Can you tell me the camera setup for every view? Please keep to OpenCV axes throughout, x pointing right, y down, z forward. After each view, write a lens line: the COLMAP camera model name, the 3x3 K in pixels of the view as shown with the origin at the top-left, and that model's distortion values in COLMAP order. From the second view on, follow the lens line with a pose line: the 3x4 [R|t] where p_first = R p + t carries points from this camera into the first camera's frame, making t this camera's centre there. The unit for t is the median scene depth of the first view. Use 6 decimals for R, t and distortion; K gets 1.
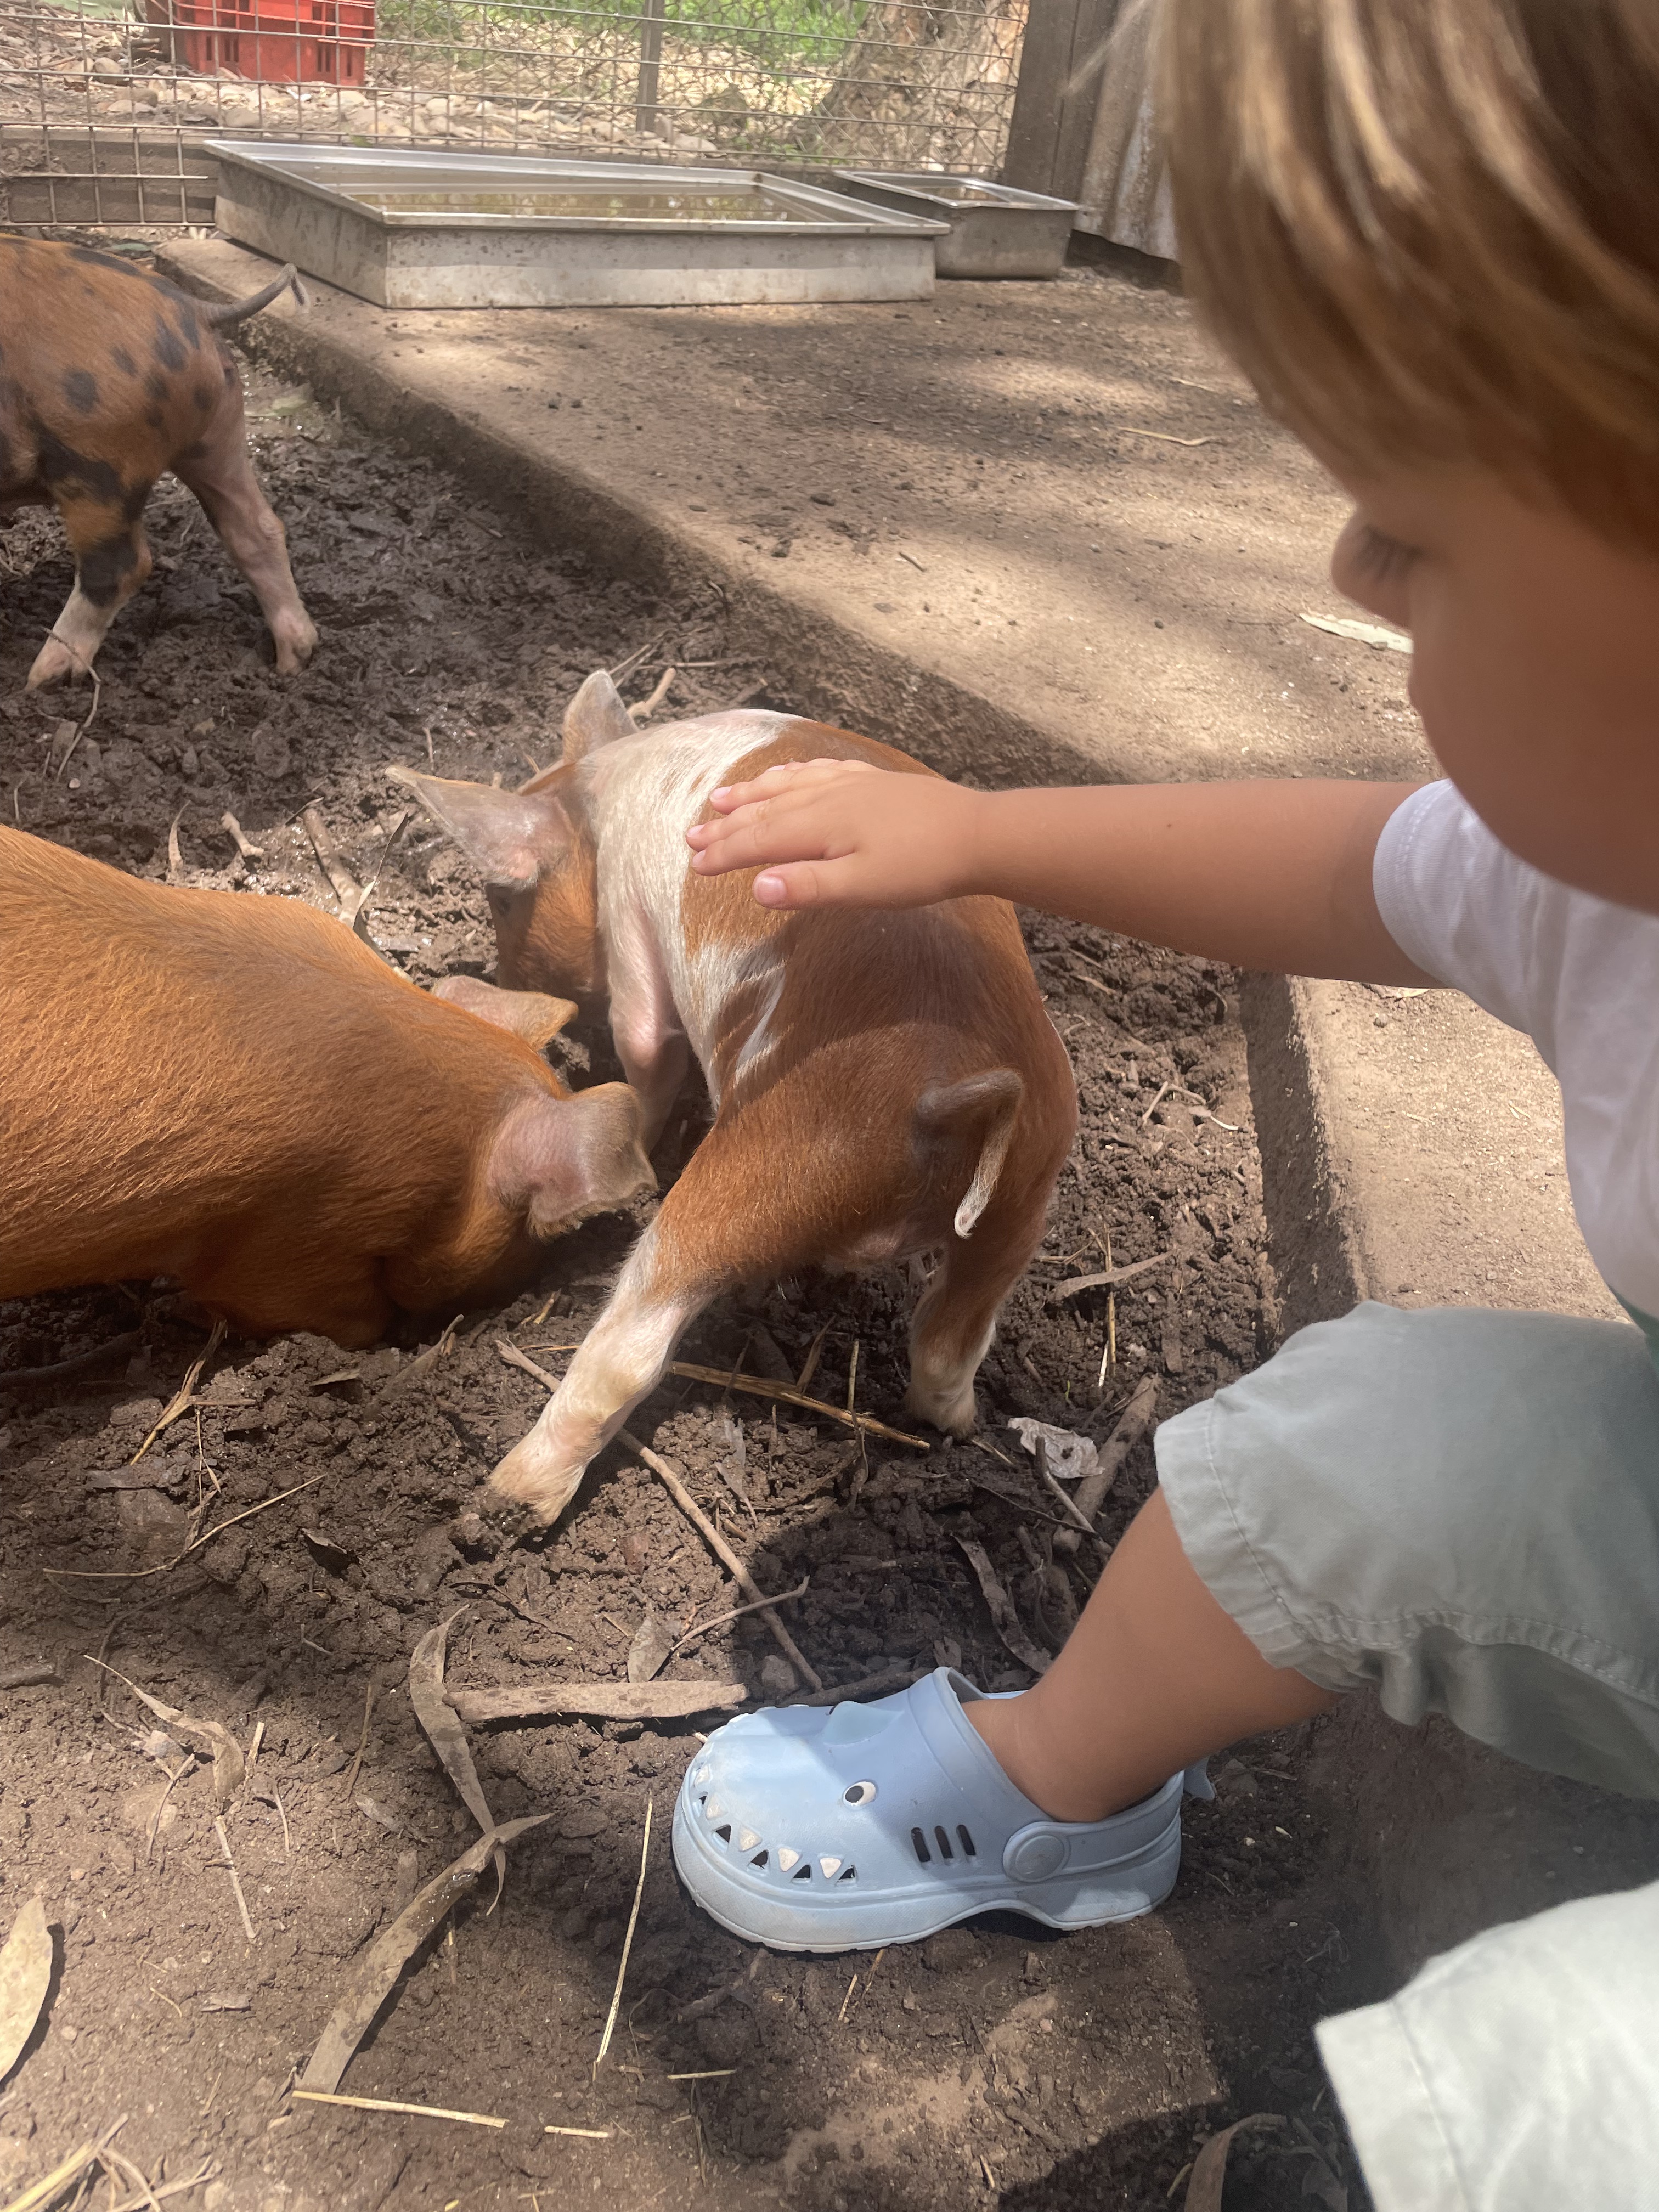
lens RADIAL K [[1698.1, 0, 829.5], [0, 1698.1, 1106.0], [0, 0, 1]] dist [-0.001311, 0.000456]
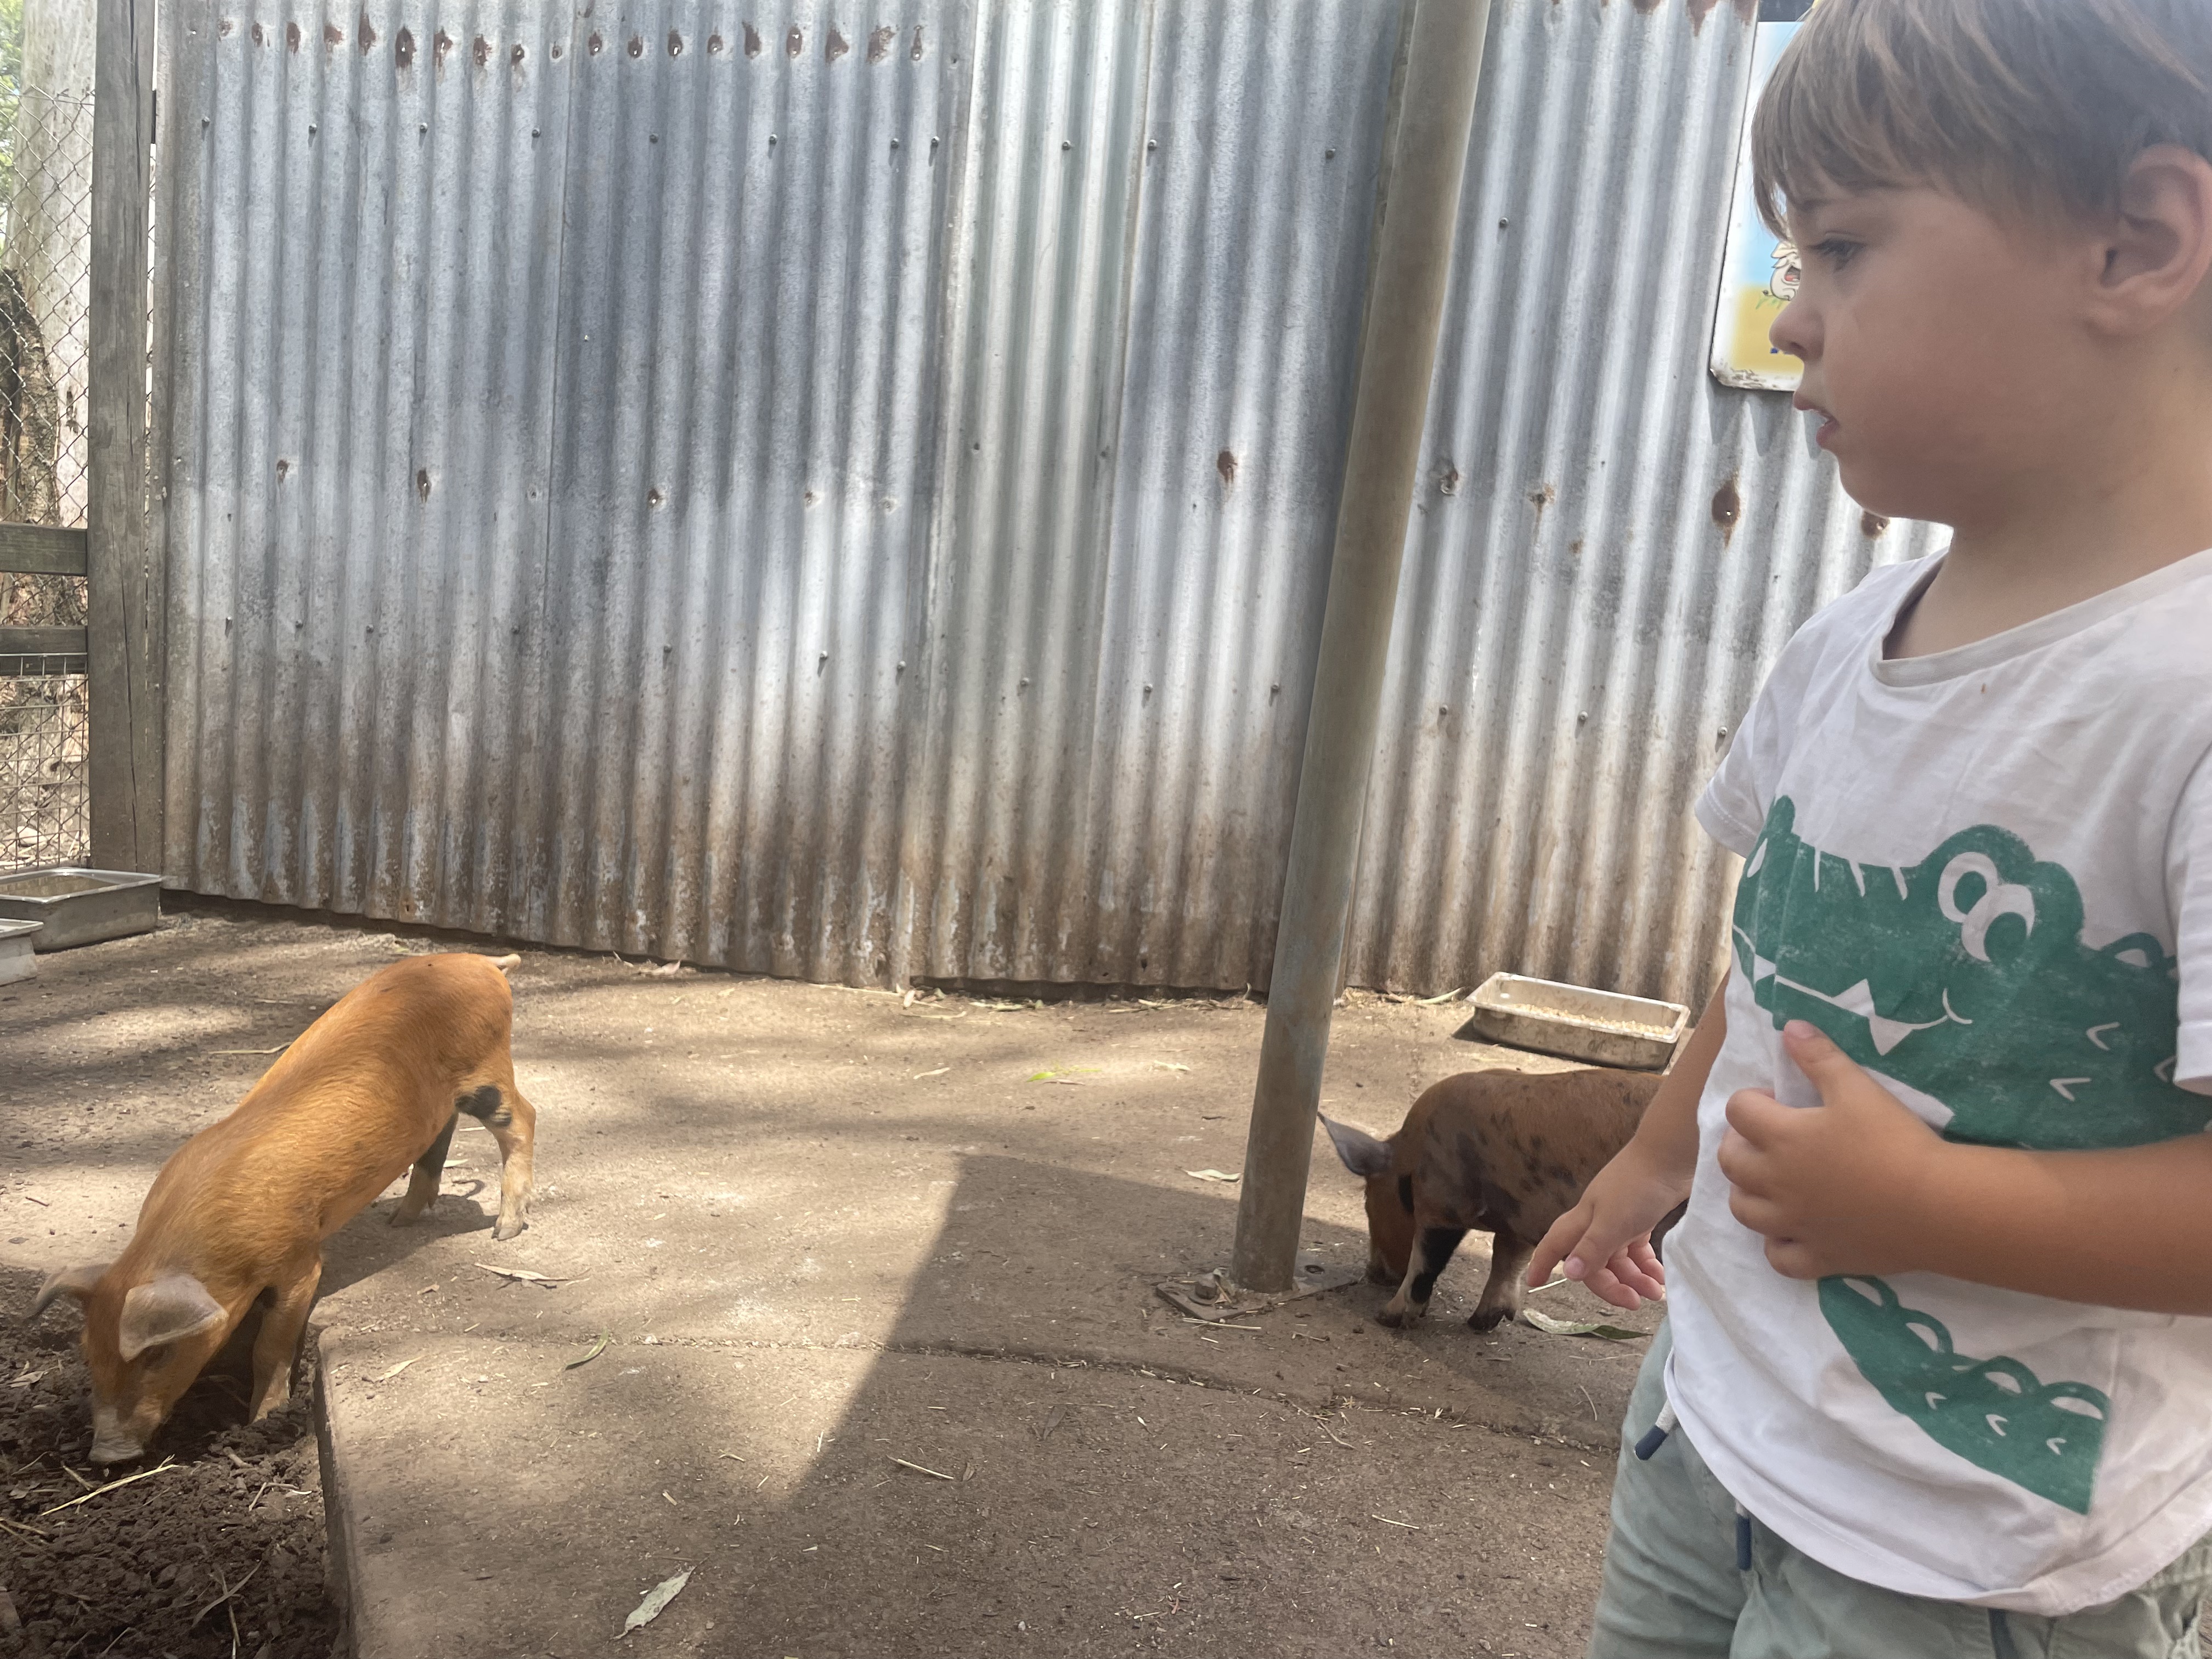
lens RADIAL K [[1698.1, 0, 1106.0], [0, 1698.1, 829.5], [0, 0, 1]] dist [-0.001311, 0.000456]
pose [[0.813708, -0.130433, 0.566451, 0.010057], [0.354092, 0.884048, -0.305089, 0.121392], [-0.460976, 0.448829, 0.765542, -0.501003]]
